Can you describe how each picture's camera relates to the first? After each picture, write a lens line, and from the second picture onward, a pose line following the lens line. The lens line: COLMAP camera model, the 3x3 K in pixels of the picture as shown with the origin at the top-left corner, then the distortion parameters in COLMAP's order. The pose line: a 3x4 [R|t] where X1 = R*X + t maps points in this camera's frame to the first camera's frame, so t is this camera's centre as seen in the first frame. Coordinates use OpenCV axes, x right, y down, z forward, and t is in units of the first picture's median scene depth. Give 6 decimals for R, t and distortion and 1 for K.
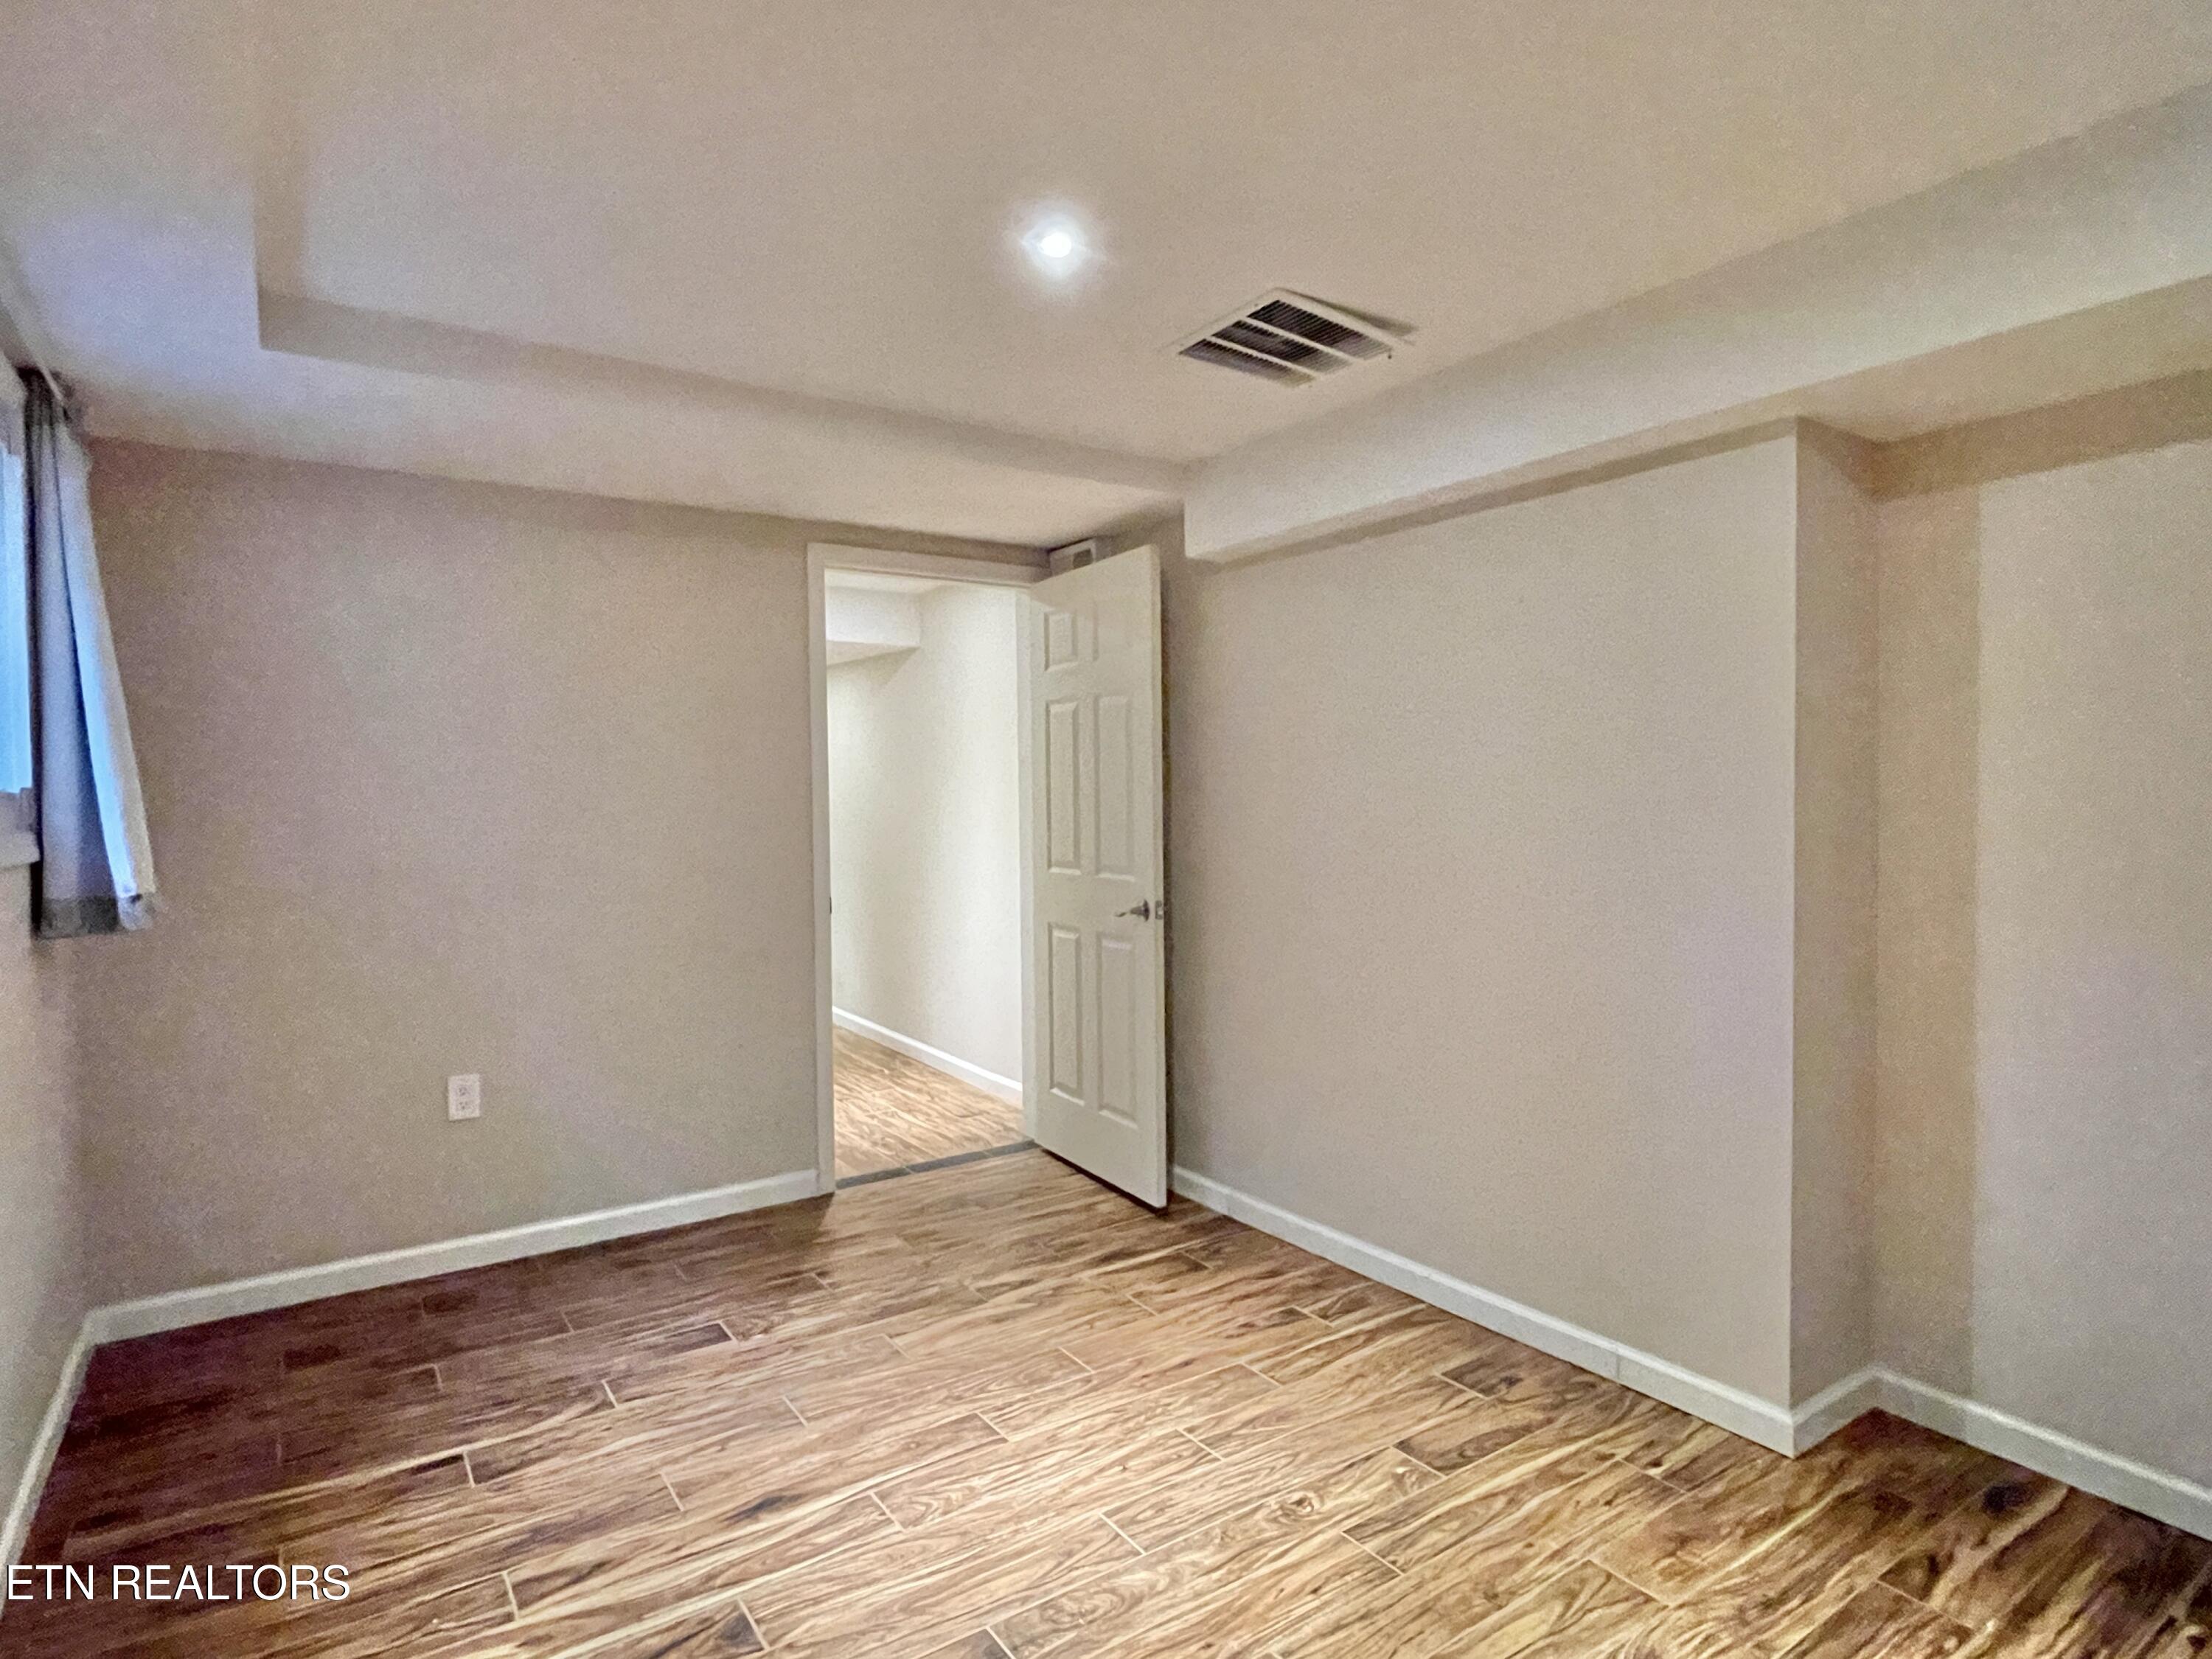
lens RADIAL K [[1225.4, 0, 1104.3], [0, 1225.4, 822.4], [0, 0, 1]] dist [0.000005, 0.004611]
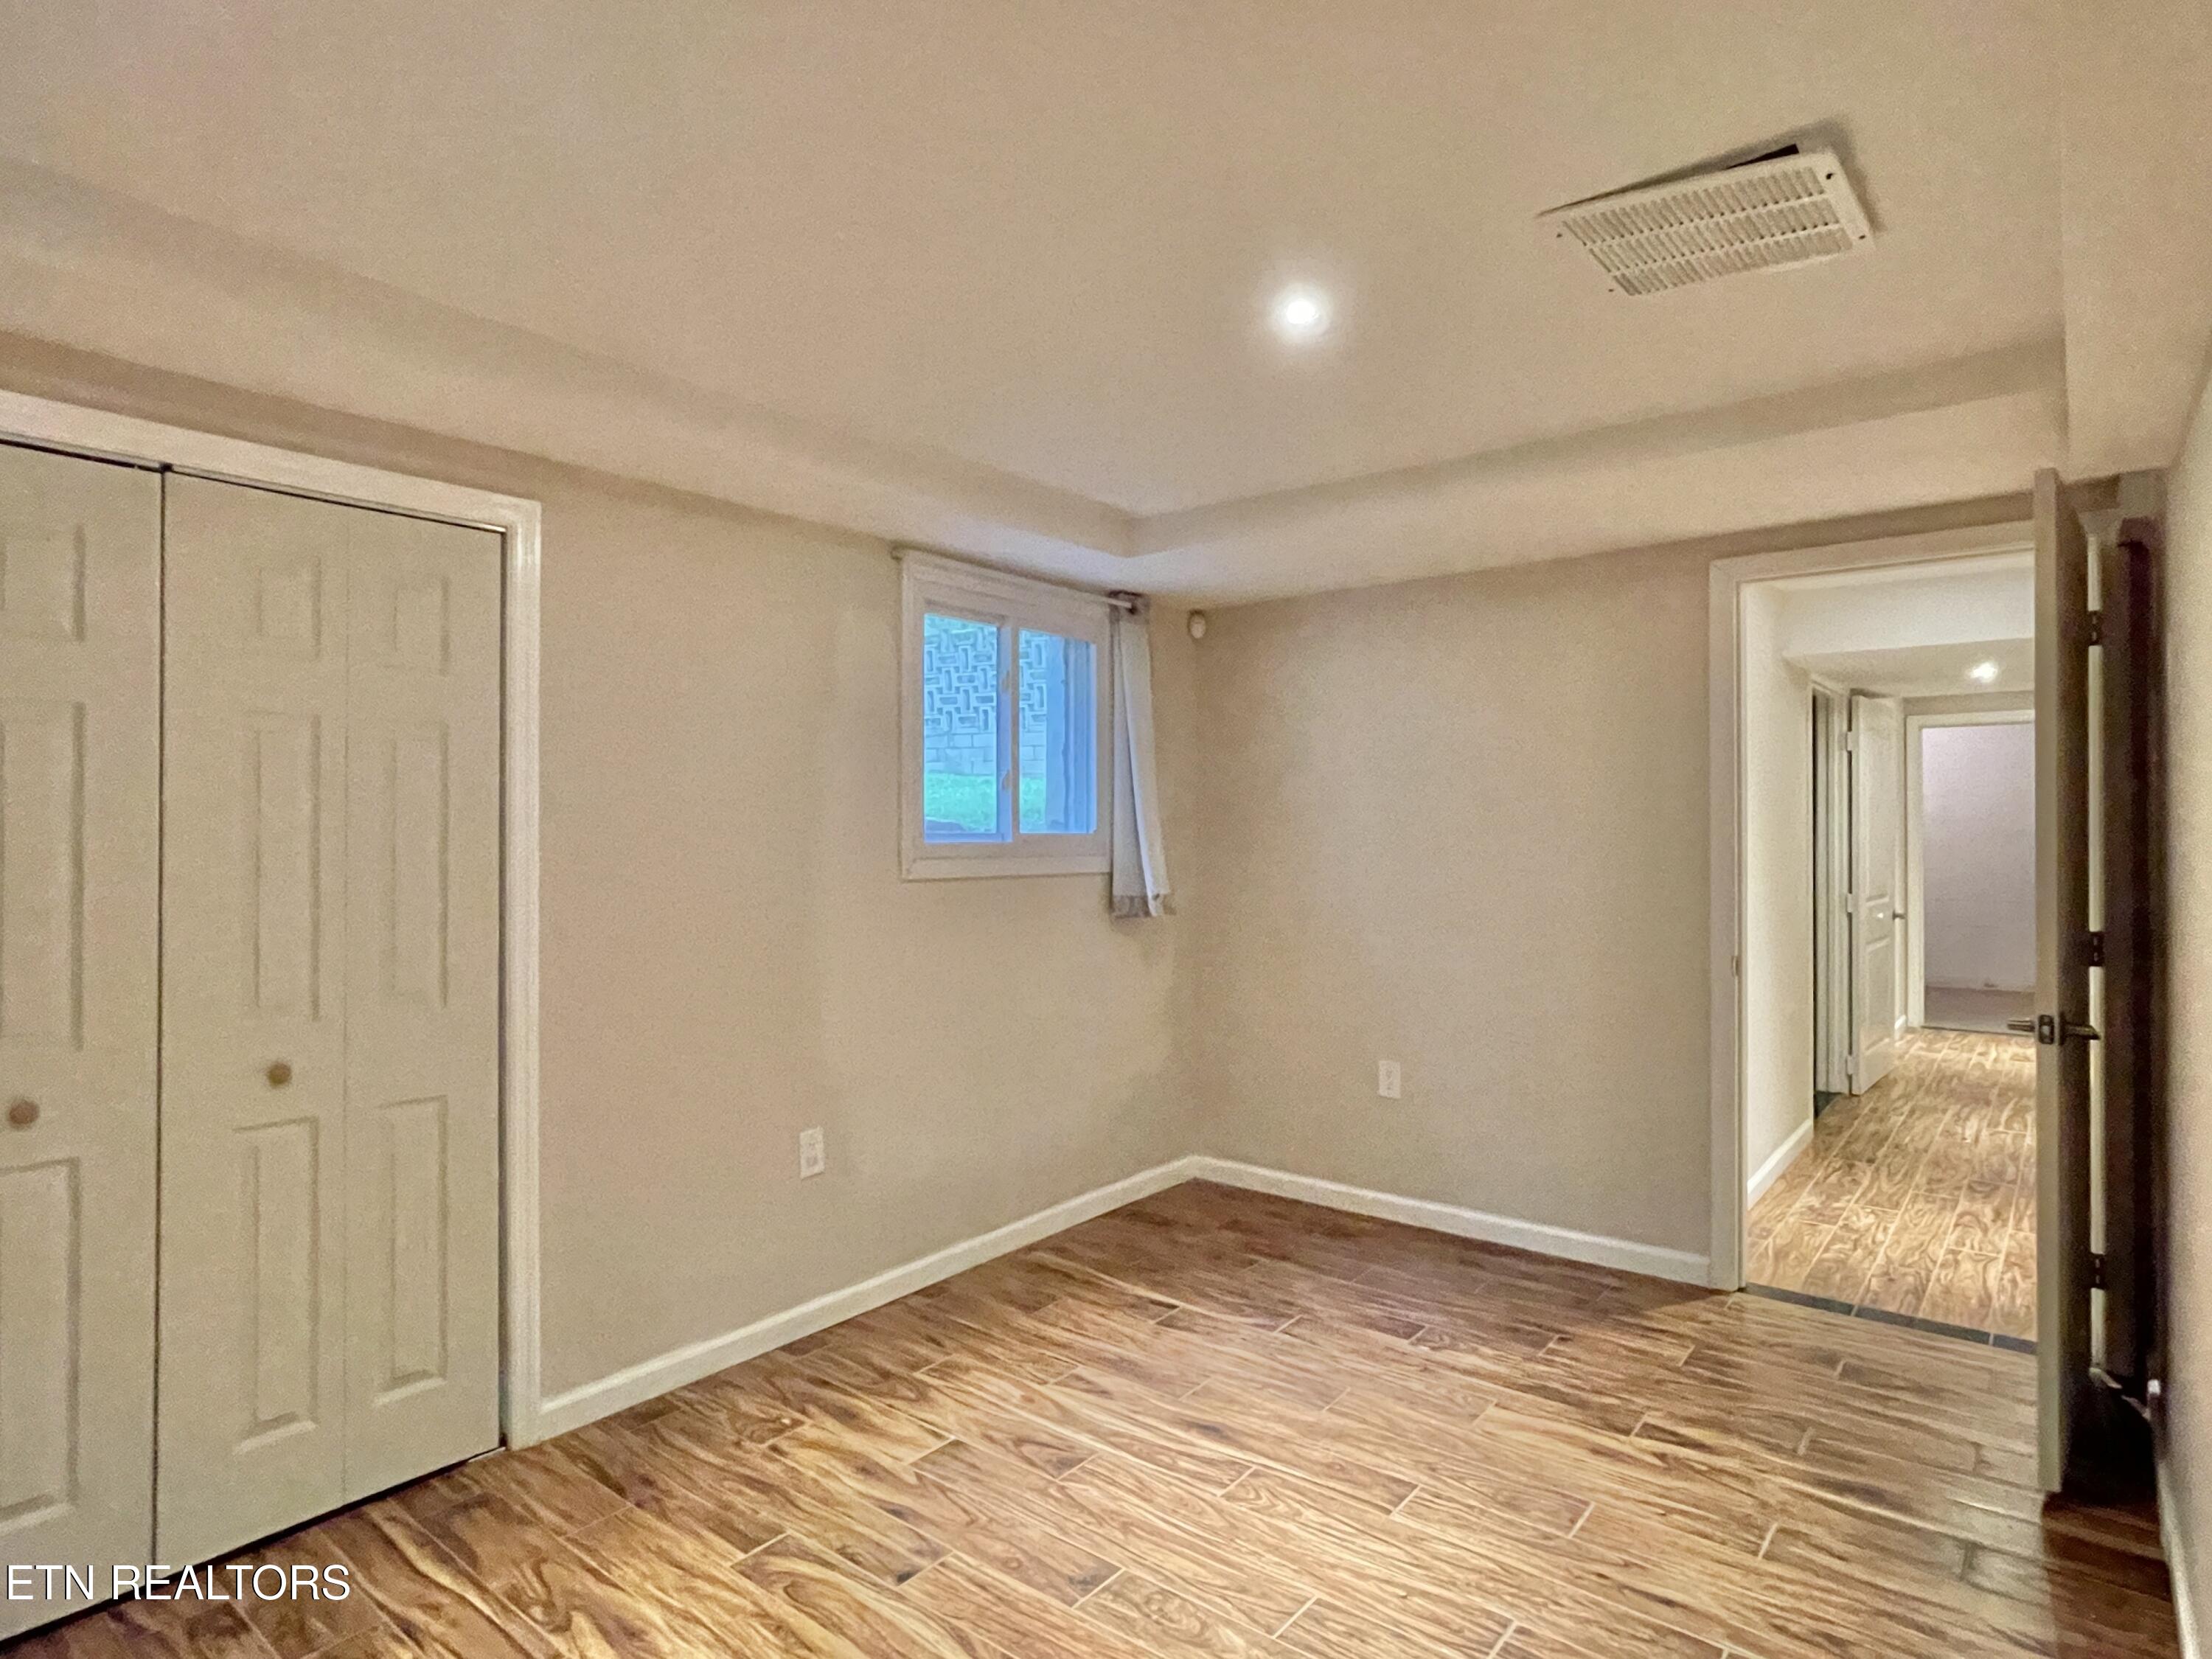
lens RADIAL K [[1225.4, 0, 1110.7], [0, 1225.4, 825.4], [0, 0, 1]] dist [0.000005, 0.004611]
pose [[0.294673, 0.010345, -0.955542, 0.701811], [-0.027247, 0.999626, 0.002419, -0.033955], [0.955210, 0.025322, 0.294845, 0.440978]]
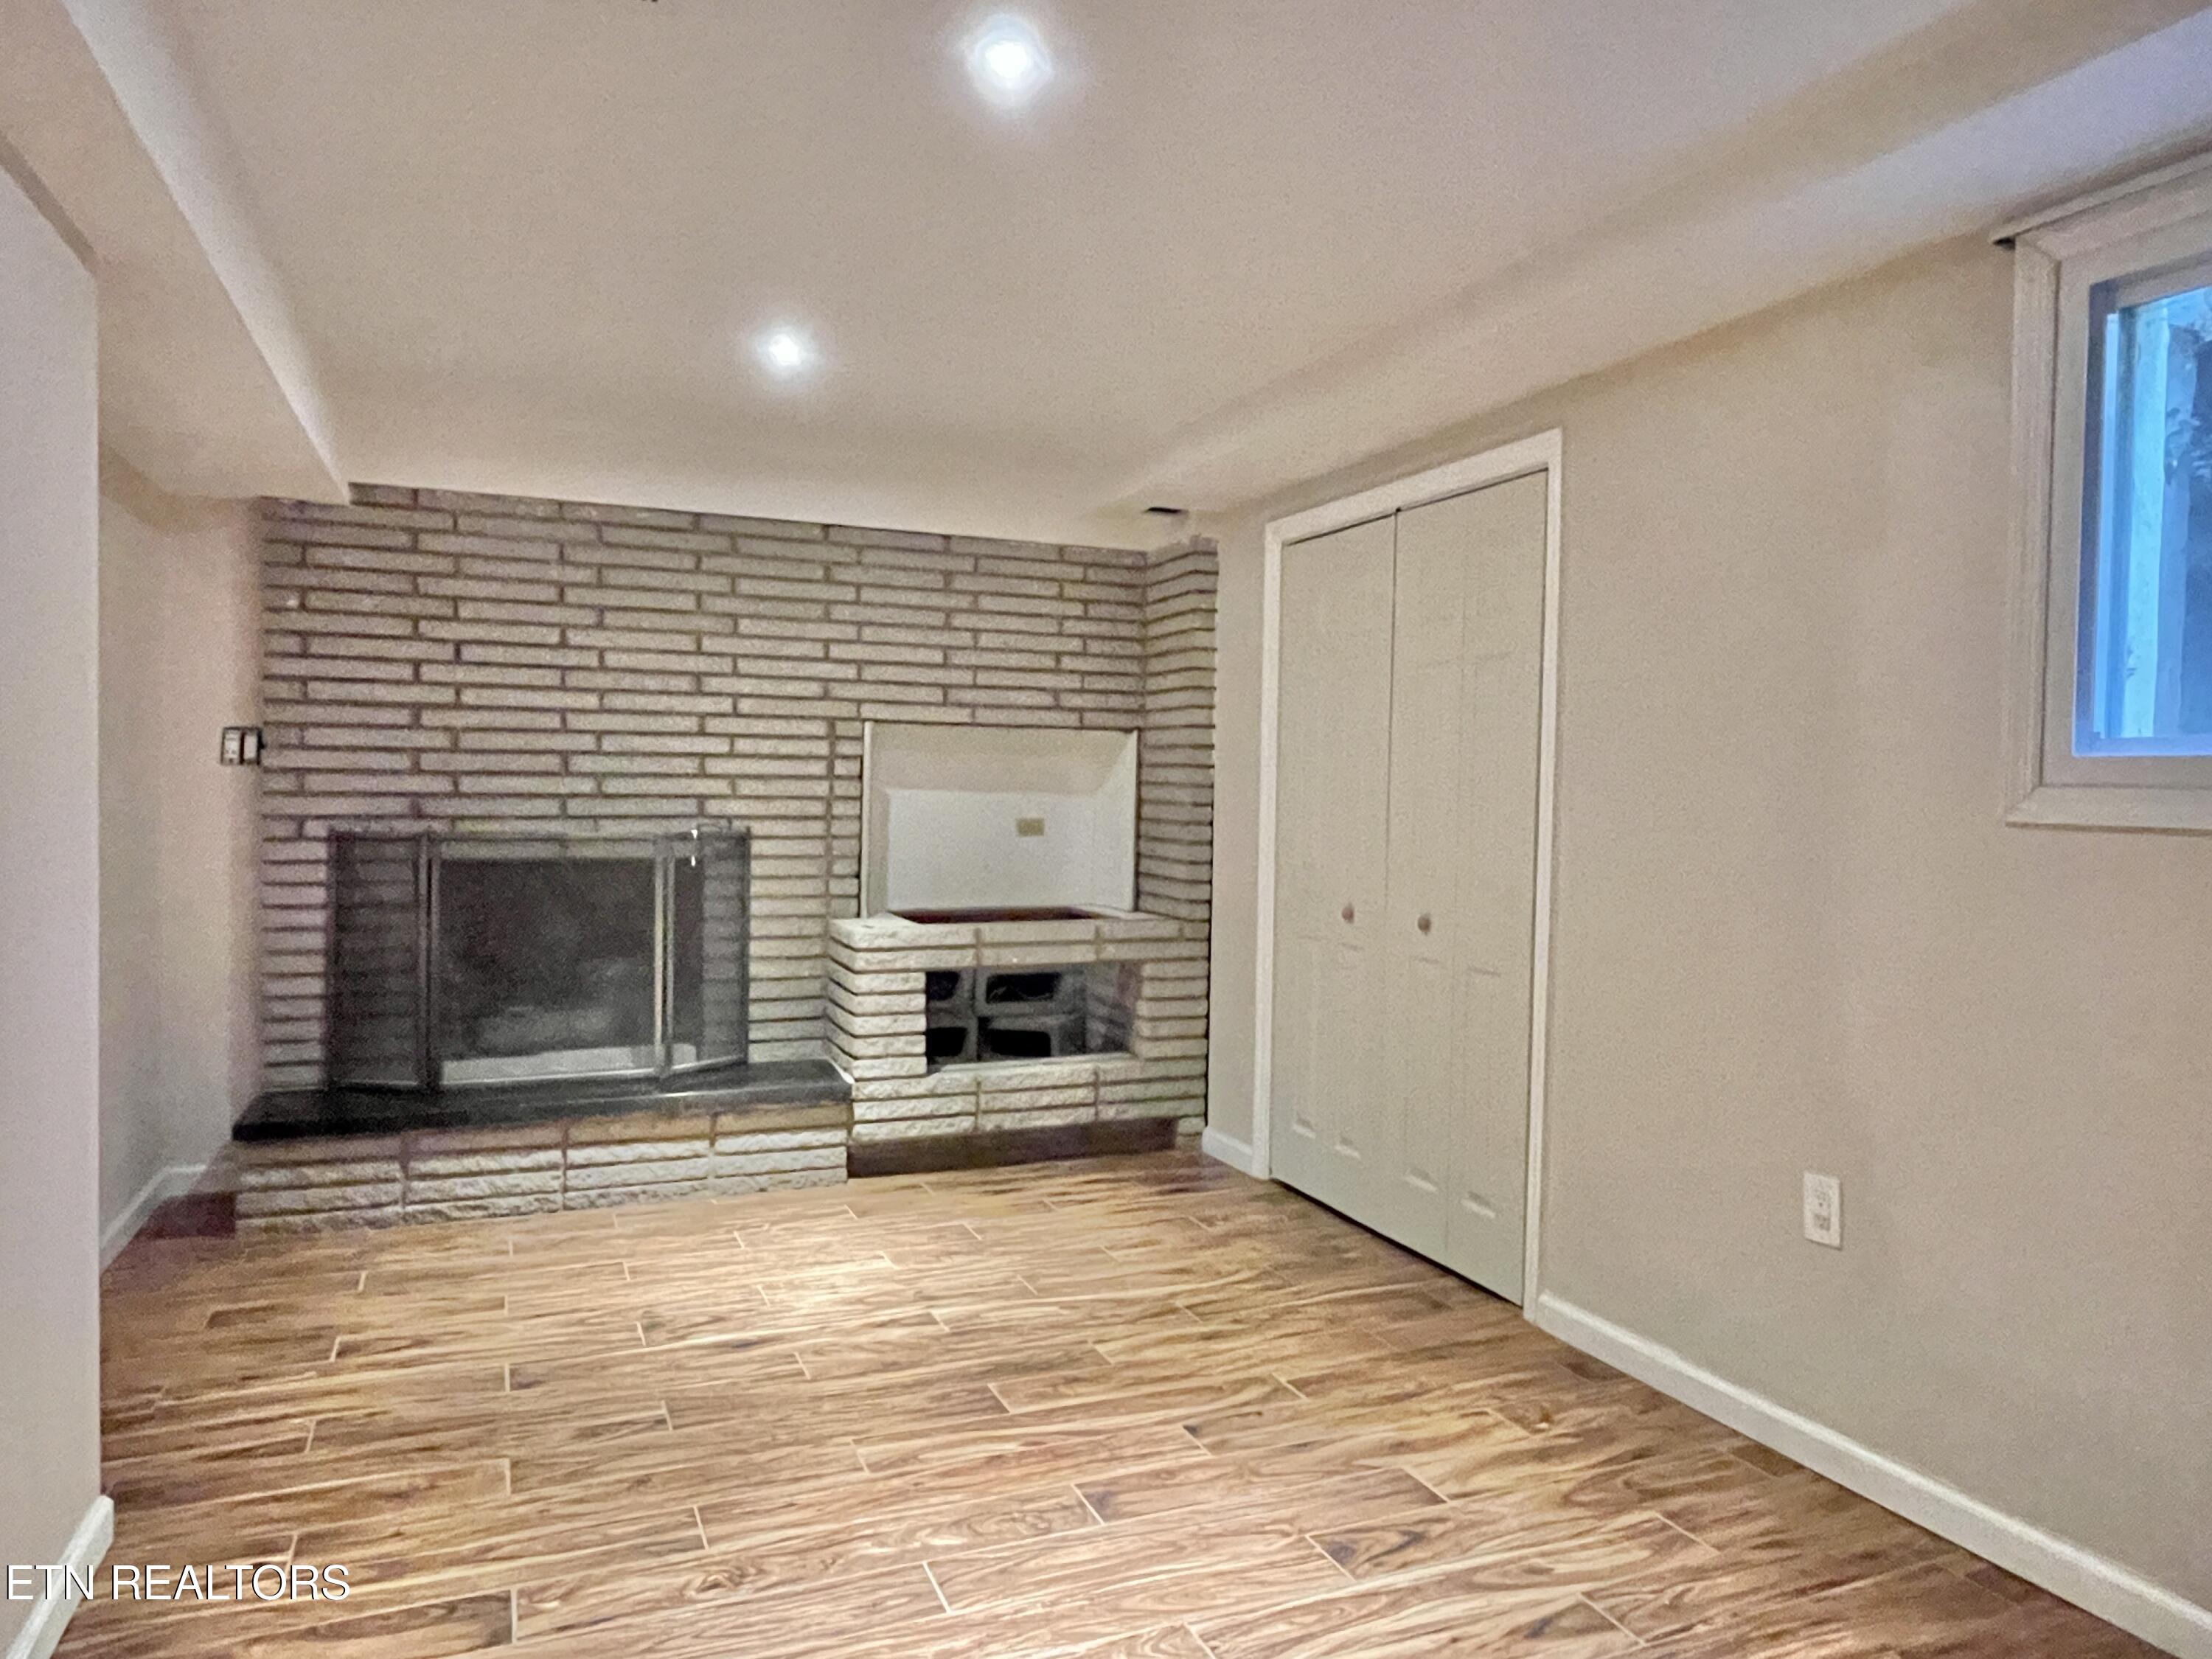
lens RADIAL K [[1408.2, 0, 1105.8], [0, 1408.2, 832.4], [0, 0, 1]] dist [0.005064, 0.001967]
pose [[-0.982352, -0.010719, 0.186734, -0.223972], [-0.001124, 0.998677, 0.051413, -0.003191], [-0.187038, 0.050296, -0.981064, 1.520636]]
